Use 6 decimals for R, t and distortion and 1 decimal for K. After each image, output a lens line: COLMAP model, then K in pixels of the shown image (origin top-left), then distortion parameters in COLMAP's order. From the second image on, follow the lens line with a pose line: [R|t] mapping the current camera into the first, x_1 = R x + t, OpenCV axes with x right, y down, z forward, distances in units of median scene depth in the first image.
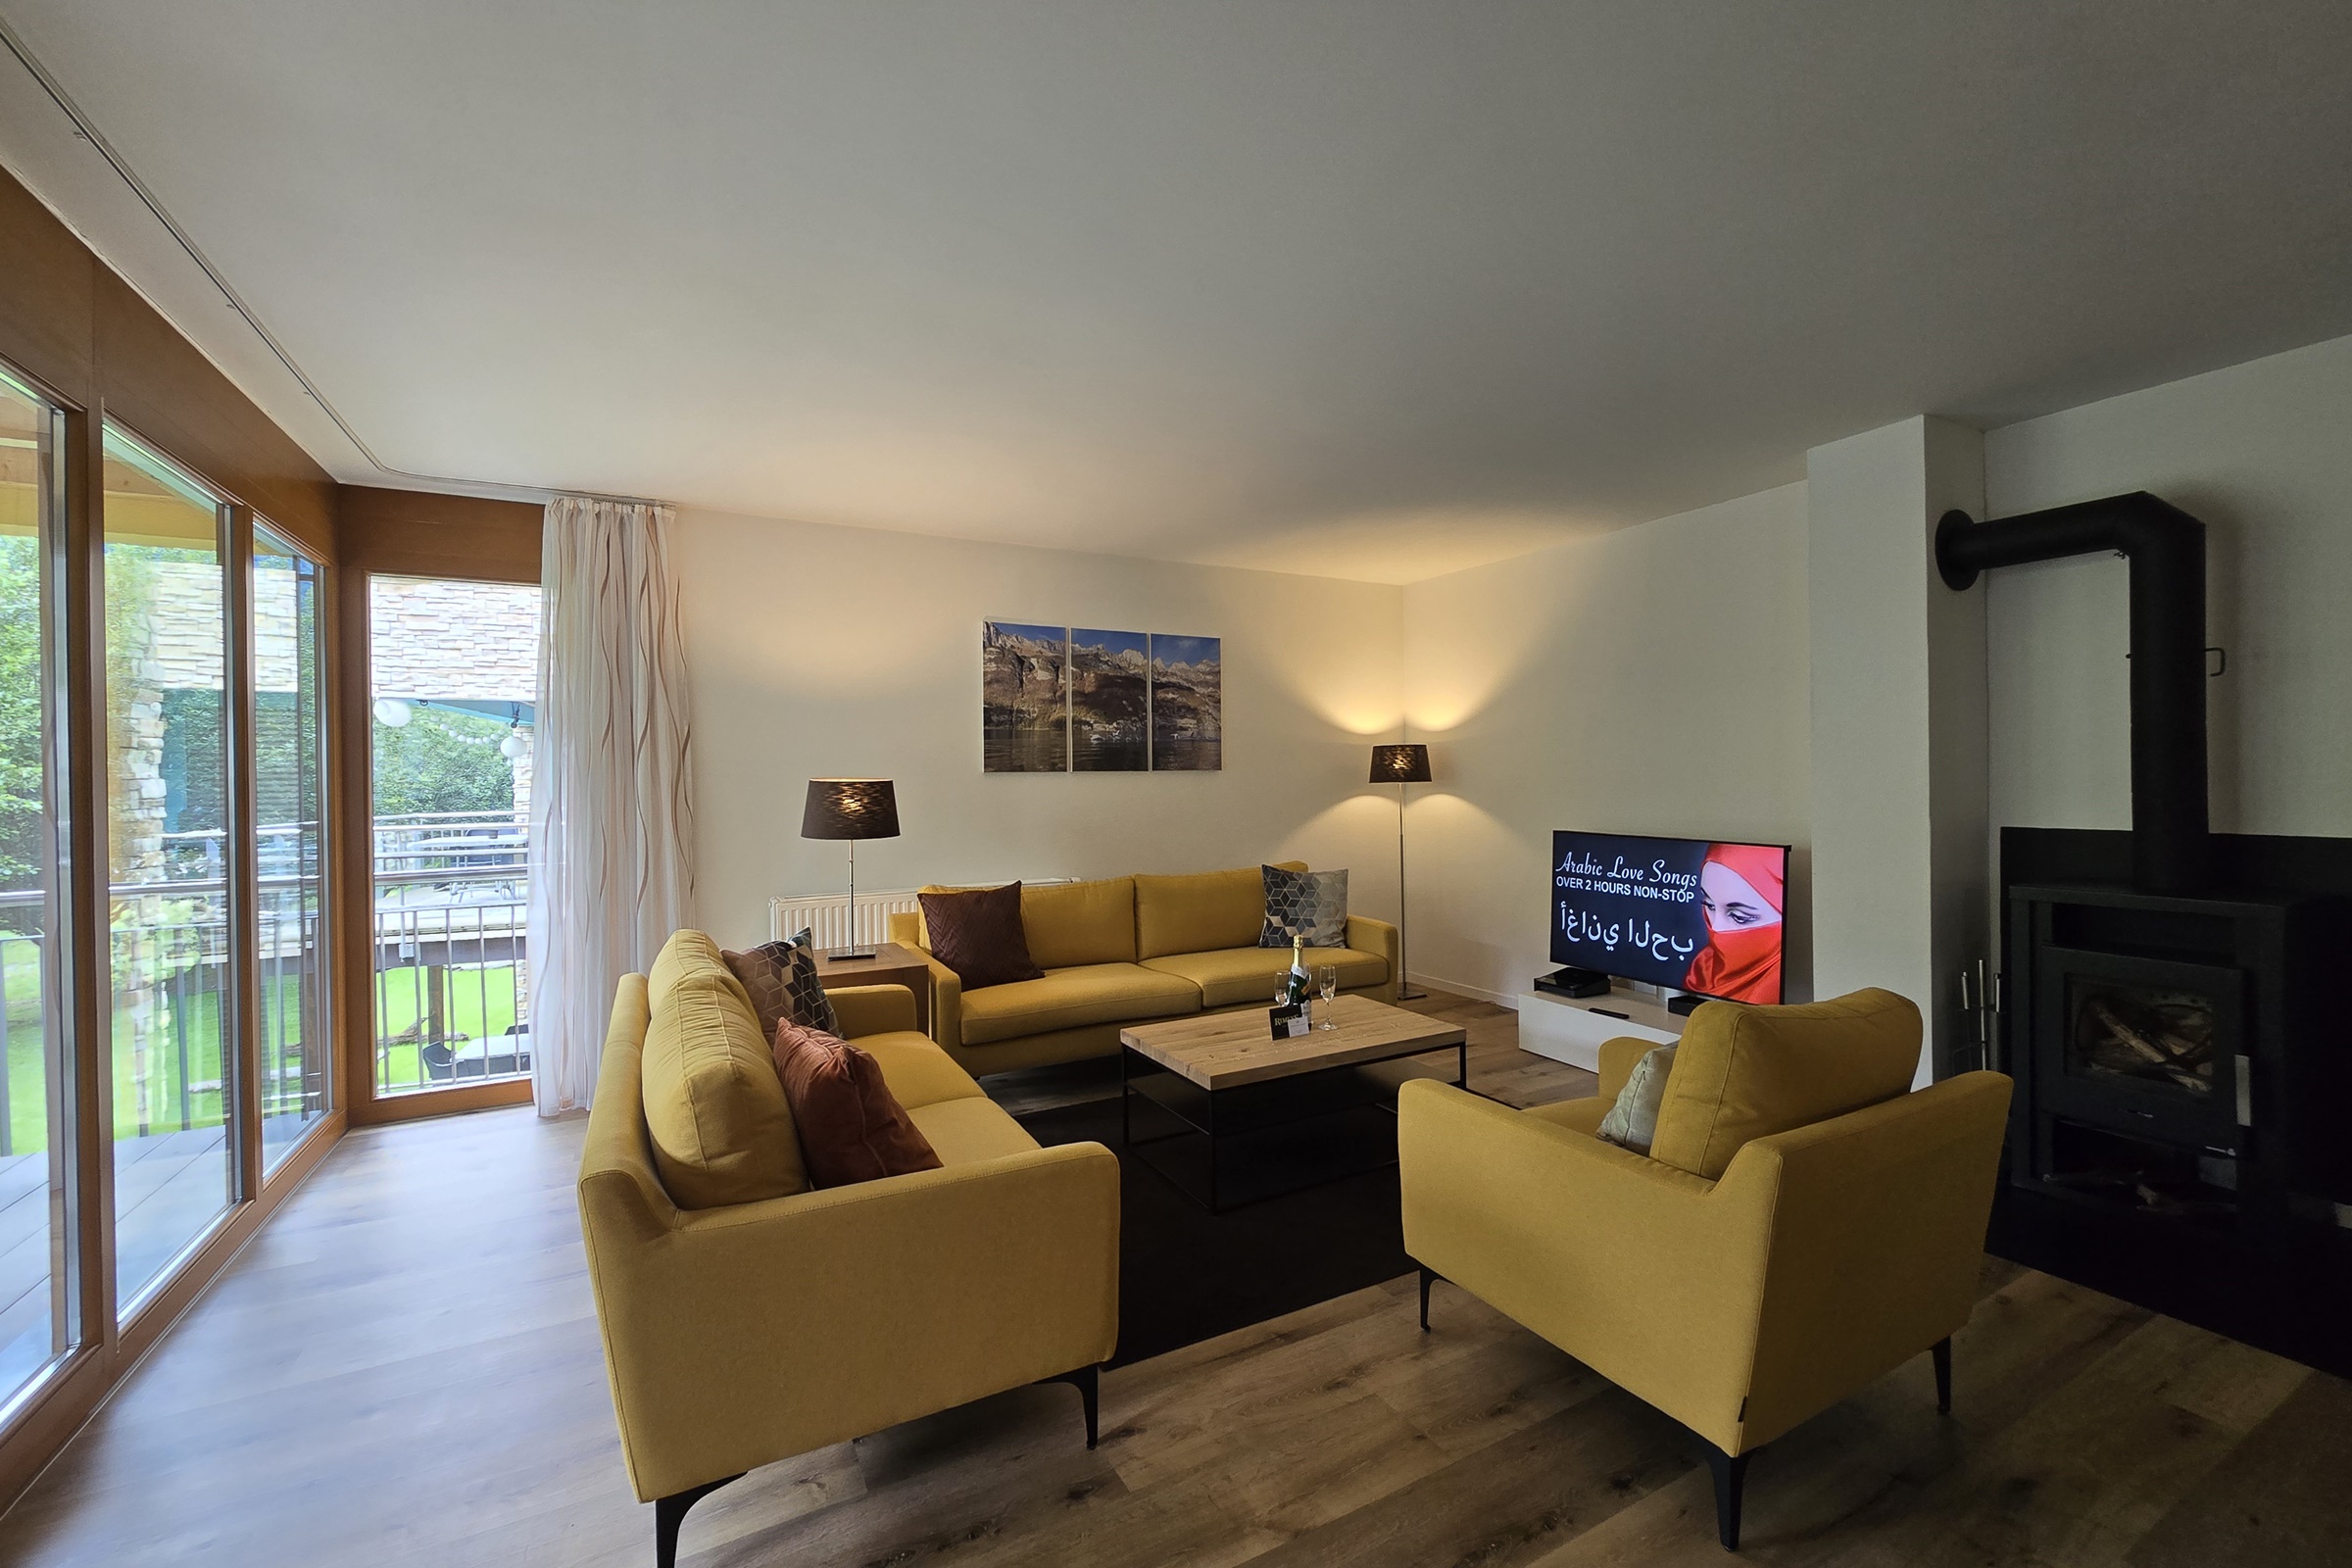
lens RADIAL K [[964.1, 0, 1188.9], [0, 964.1, 788.0], [0, 0, 1]] dist [-0.000864, -0.000150]
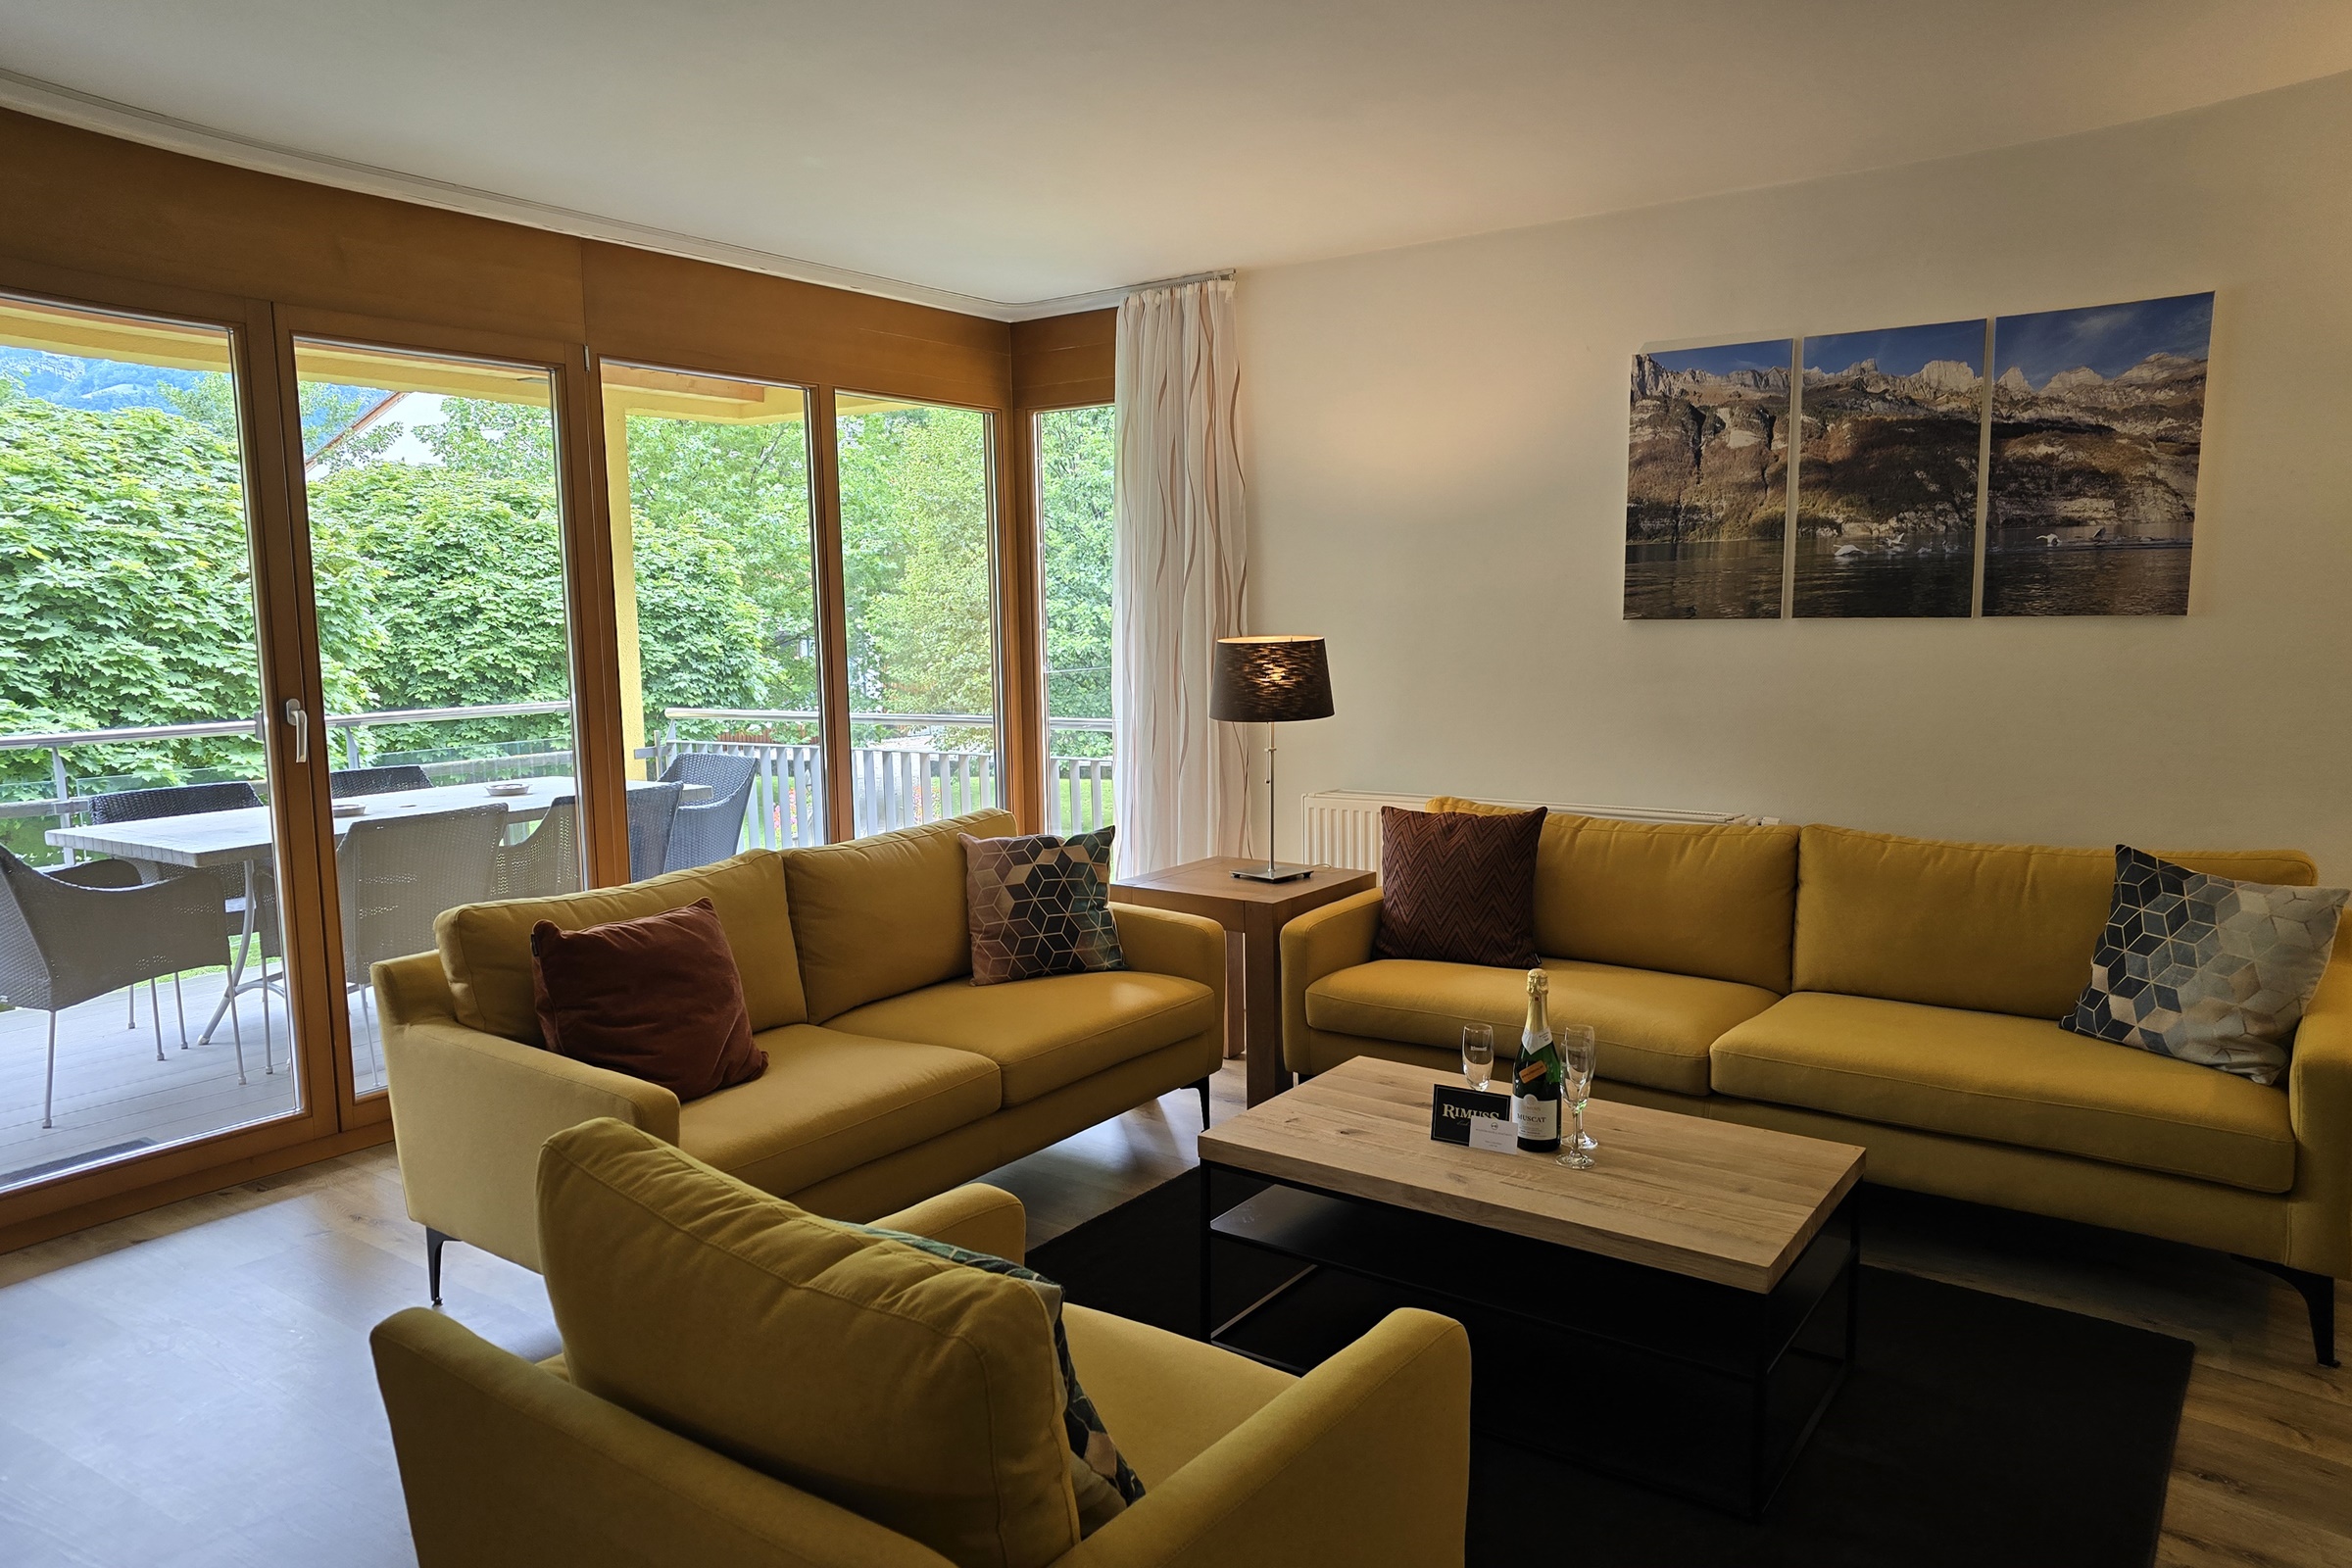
lens RADIAL K [[1587.2, 0, 1168.2], [0, 1587.2, 822.2], [0, 0, 1]] dist [0.007751, -0.000109]
pose [[0.421824, 0.130855, -0.897185, 0.546234], [0.000791, 0.989477, 0.144687, -0.033775], [0.906677, -0.061742, 0.417282, 0.330366]]
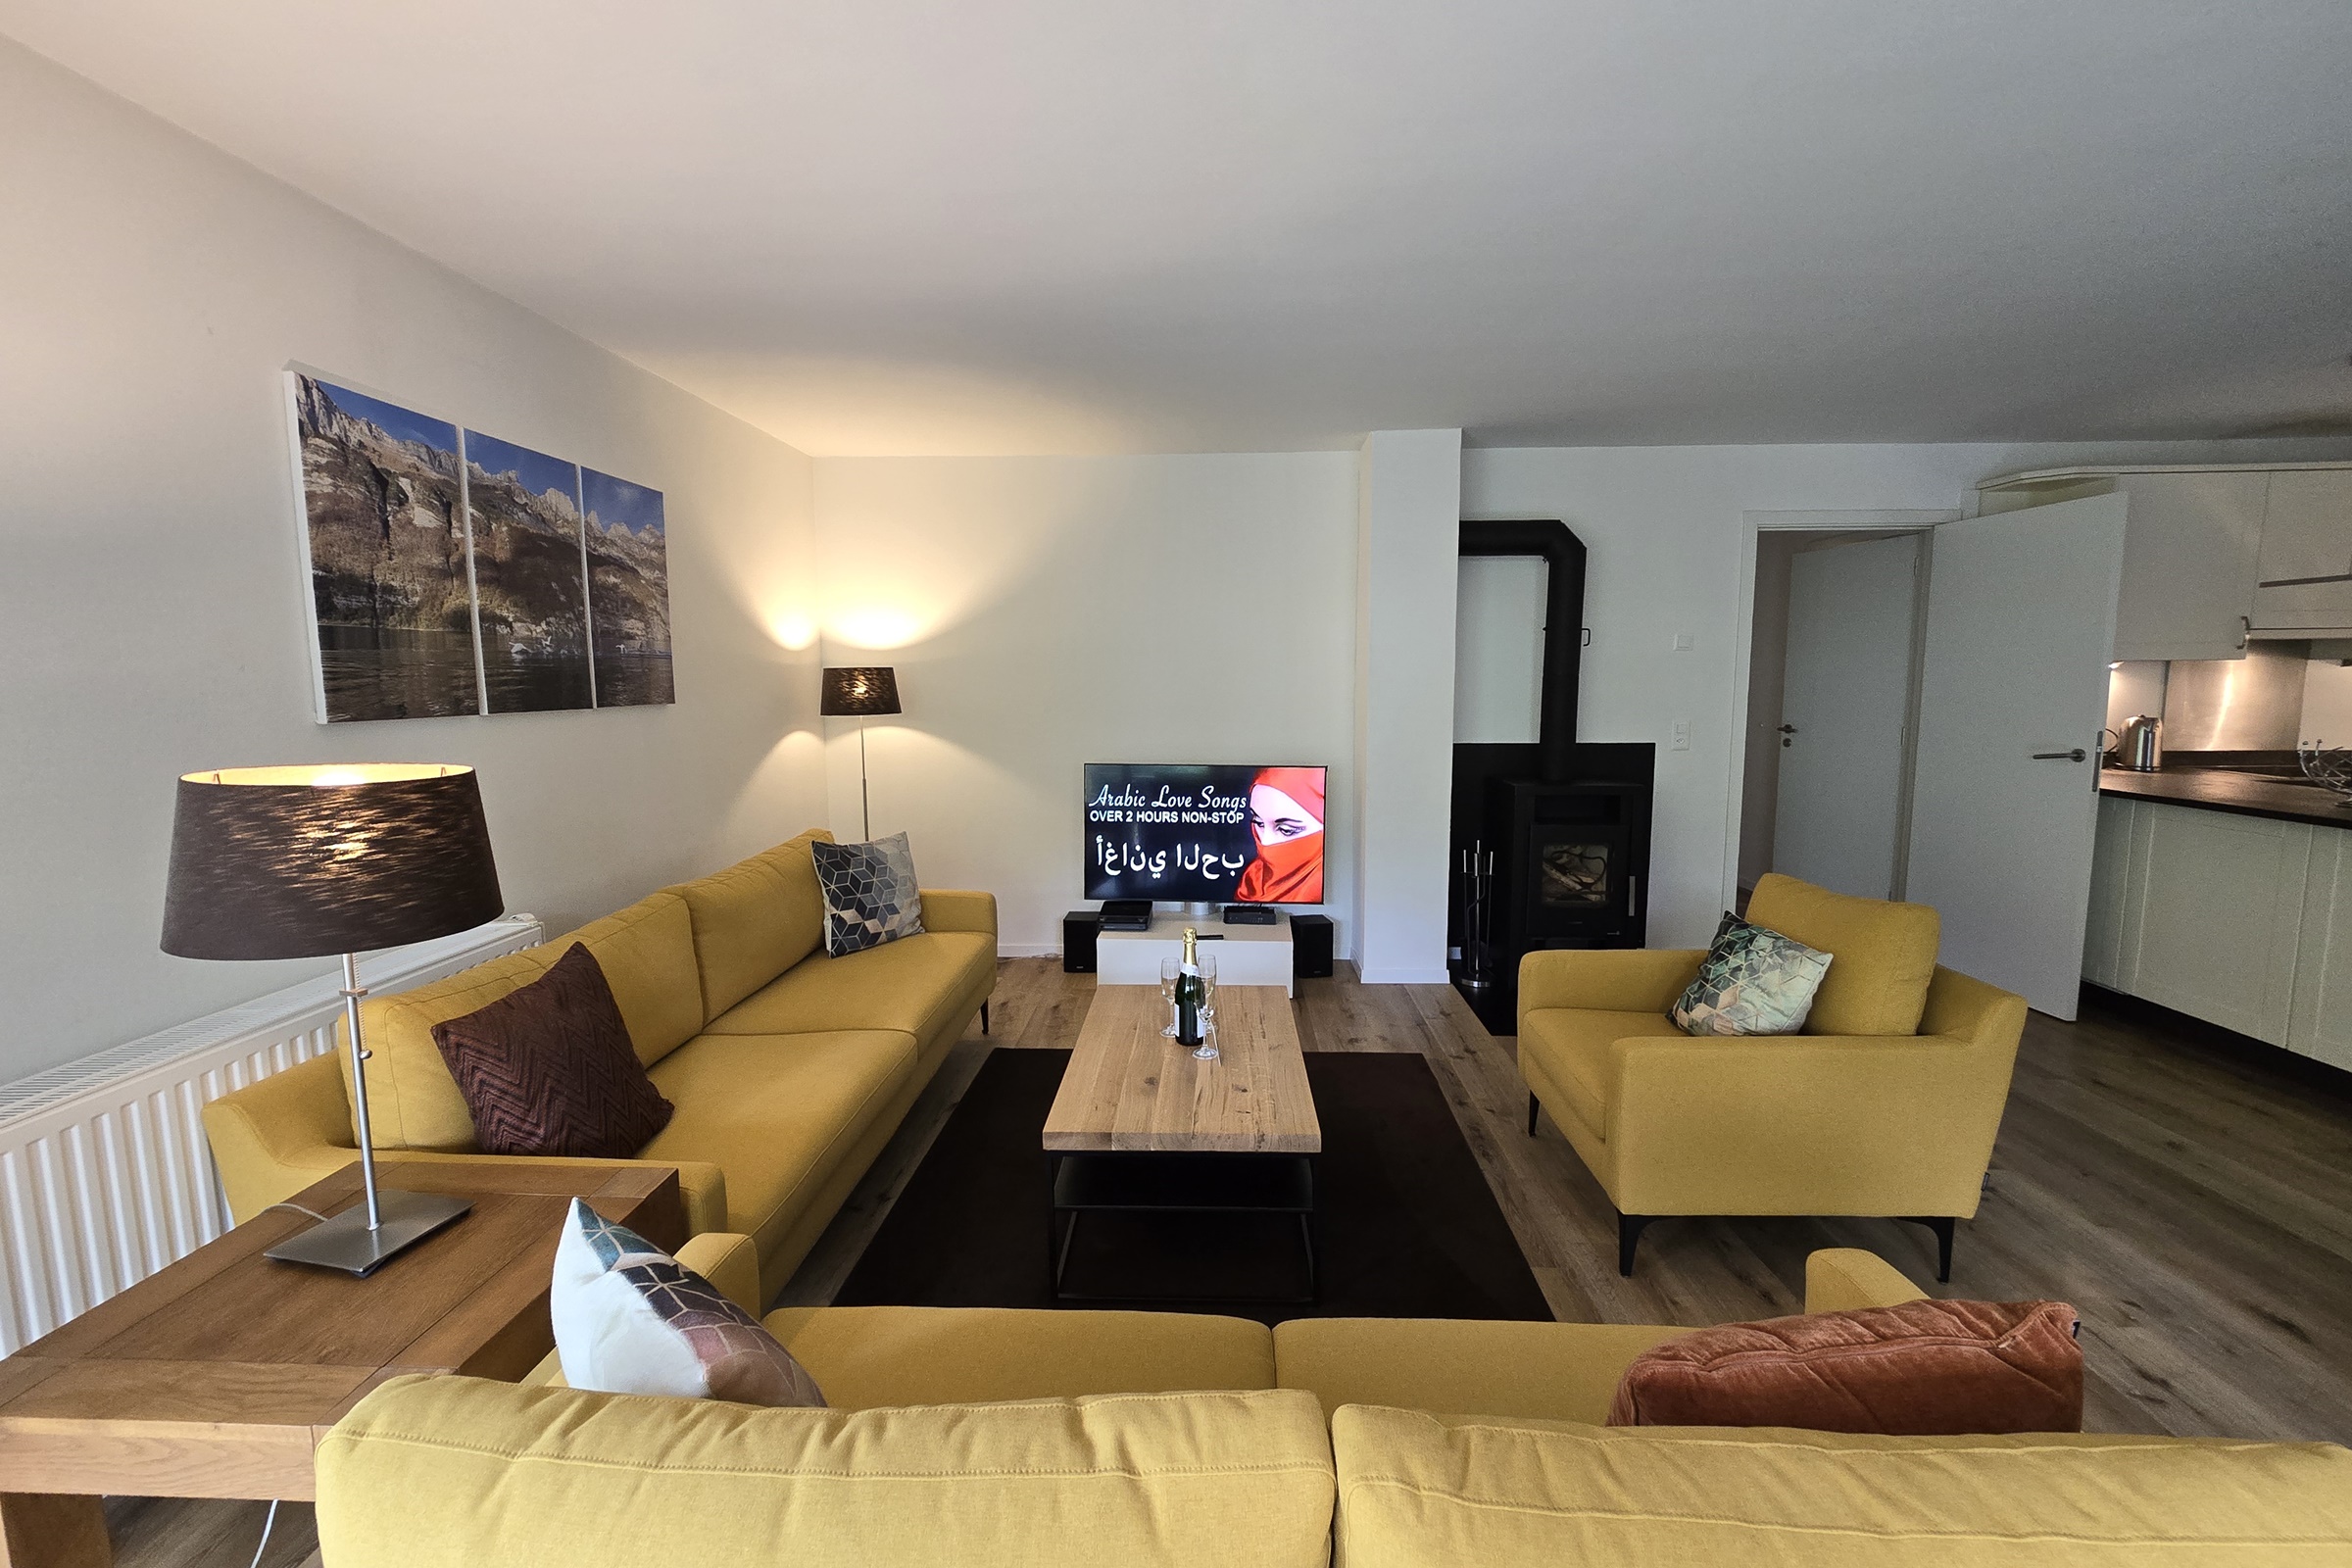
lens RADIAL K [[964.1, 0, 1188.9], [0, 964.1, 788.0], [0, 0, 1]] dist [-0.000864, -0.000150]
pose [[0.514115, -0.091063, 0.852873, -0.384399], [0.006894, 0.994755, 0.102057, -0.028625], [-0.857693, -0.046589, 0.512046, 0.421171]]
